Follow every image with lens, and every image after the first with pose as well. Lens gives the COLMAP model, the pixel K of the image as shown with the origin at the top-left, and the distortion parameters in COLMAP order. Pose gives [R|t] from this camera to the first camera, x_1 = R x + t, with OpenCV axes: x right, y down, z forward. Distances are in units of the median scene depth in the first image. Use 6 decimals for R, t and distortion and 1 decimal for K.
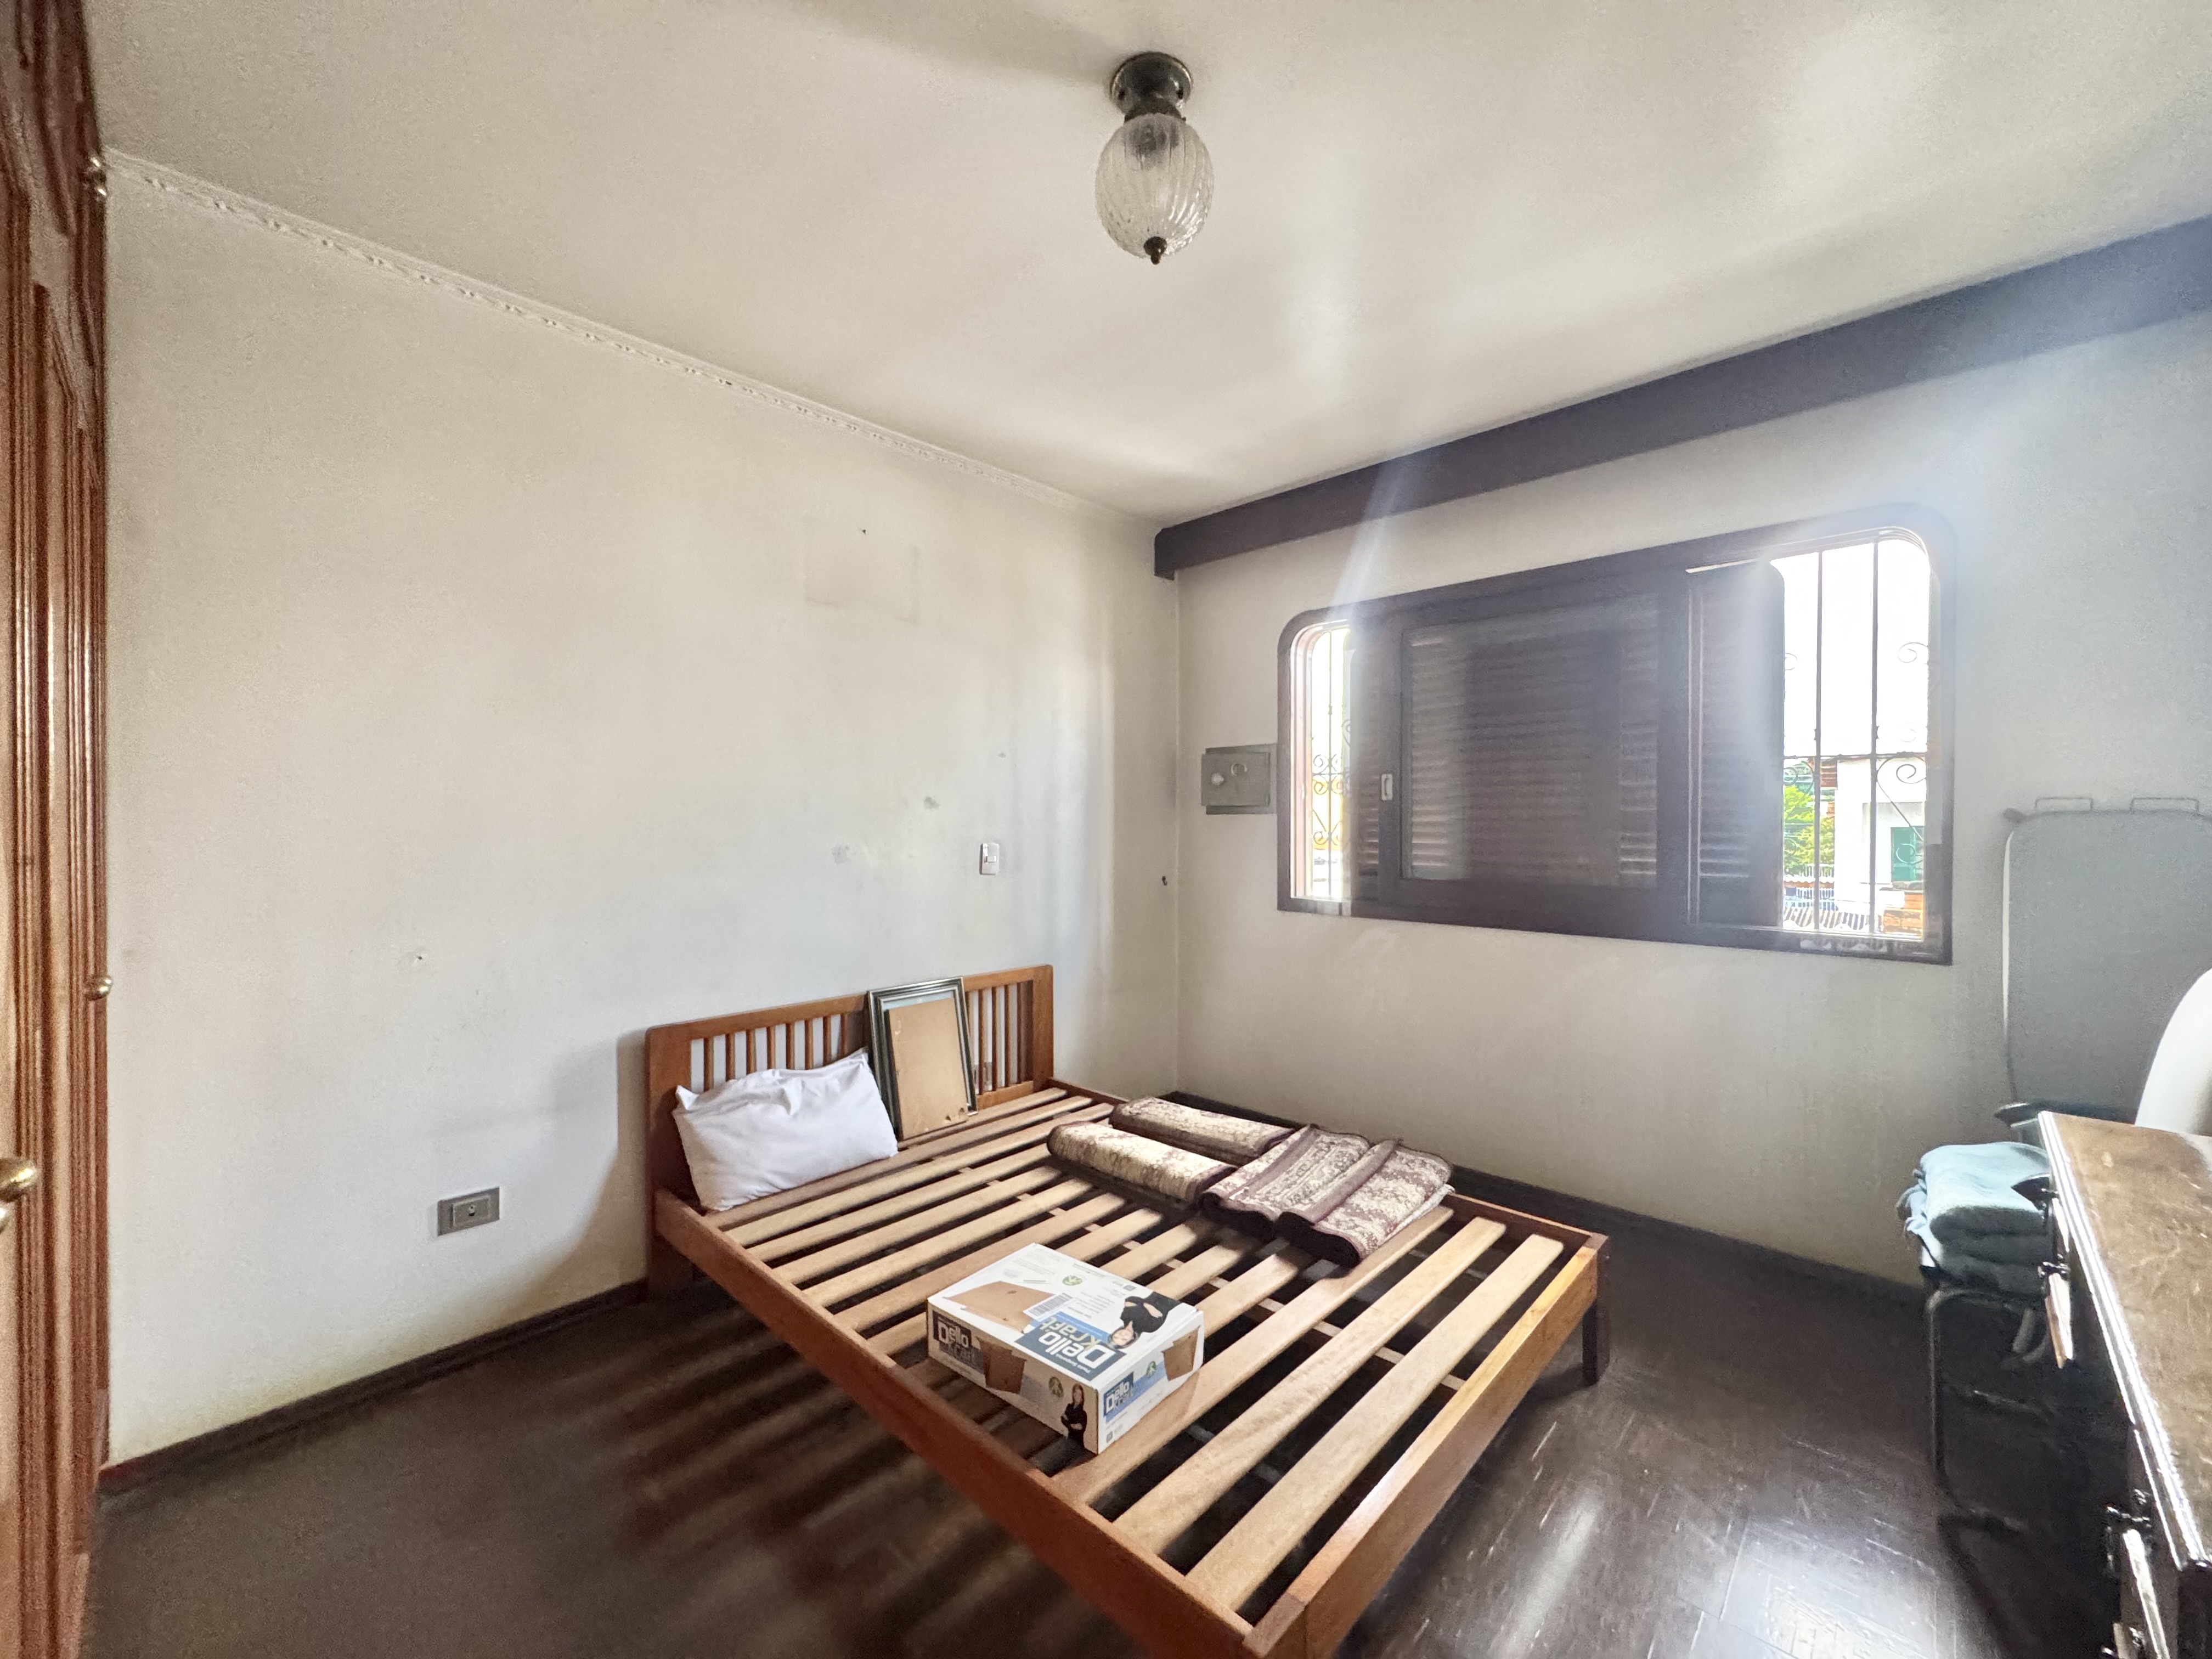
lens RADIAL K [[880.3, 0, 1102.7], [0, 880.3, 831.0], [0, 0, 1]] dist [-0.001087, 0.000376]
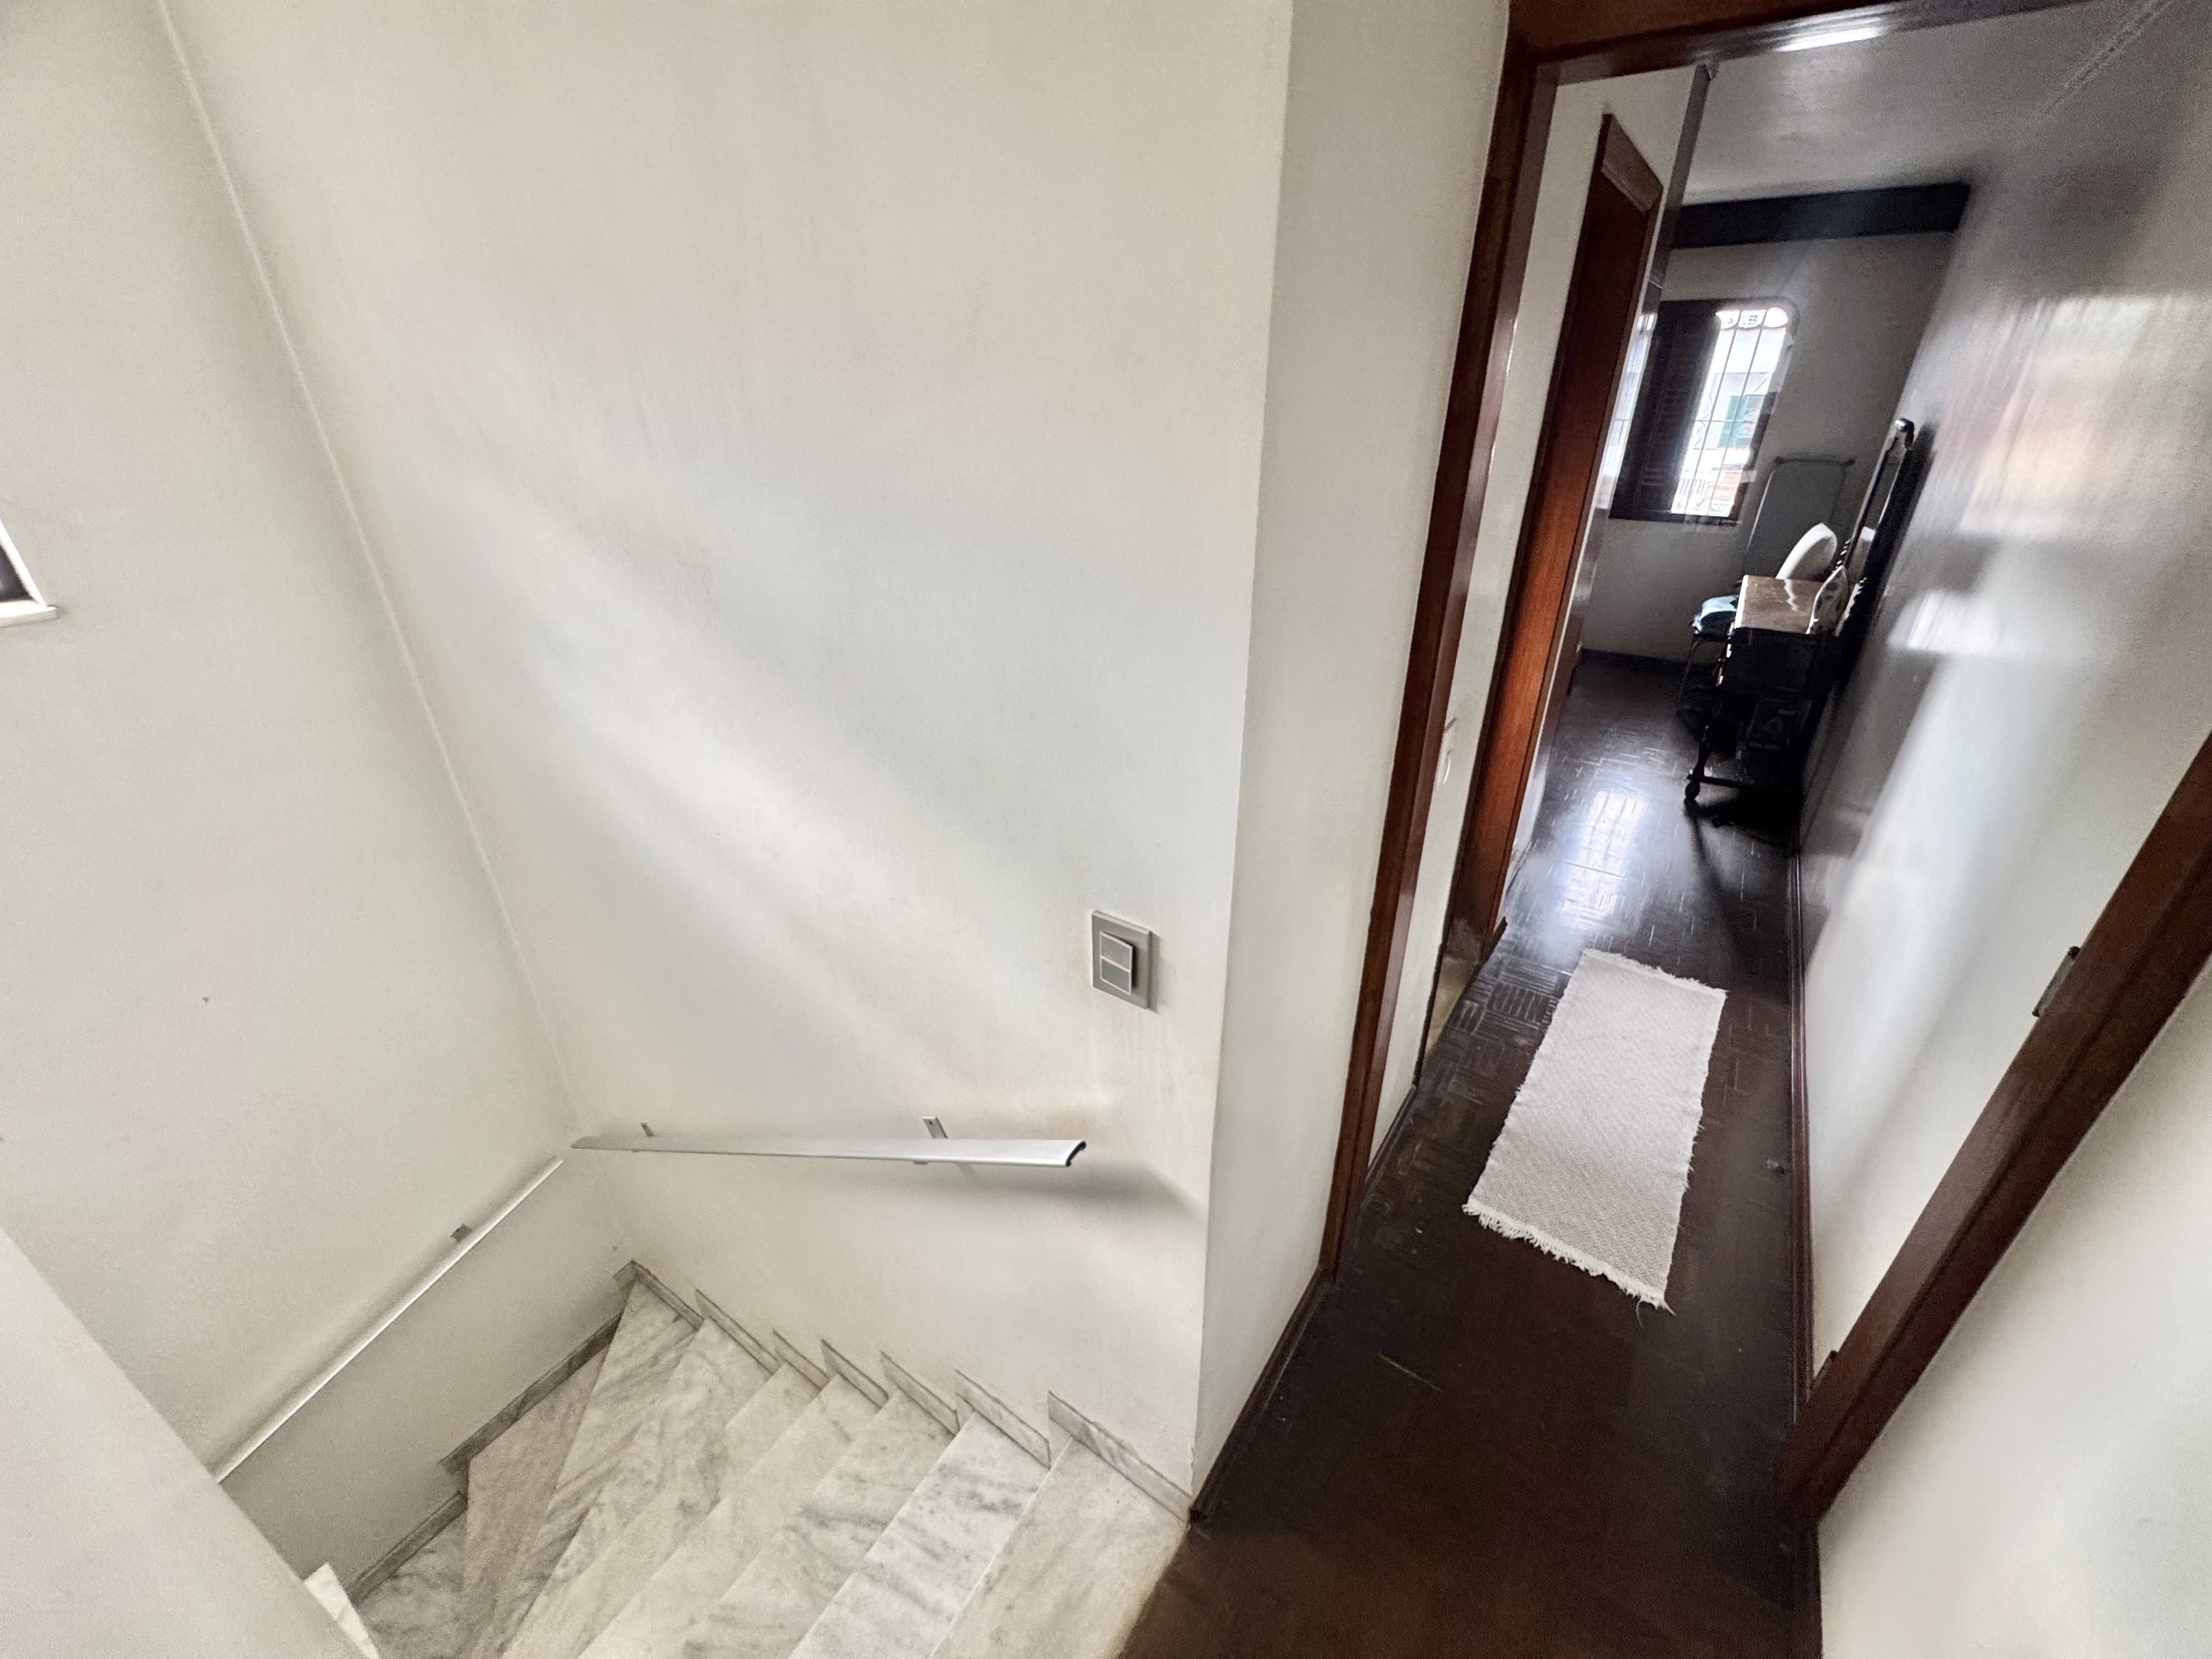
lens RADIAL K [[880.3, 0, 1113.6], [0, 880.3, 830.2], [0, 0, 1]] dist [-0.001087, 0.000376]
pose [[0.988696, -0.074370, 0.130193, -1.328793], [0.010093, 0.899360, 0.437092, -0.205492], [-0.149597, -0.430837, 0.889944, -1.509404]]
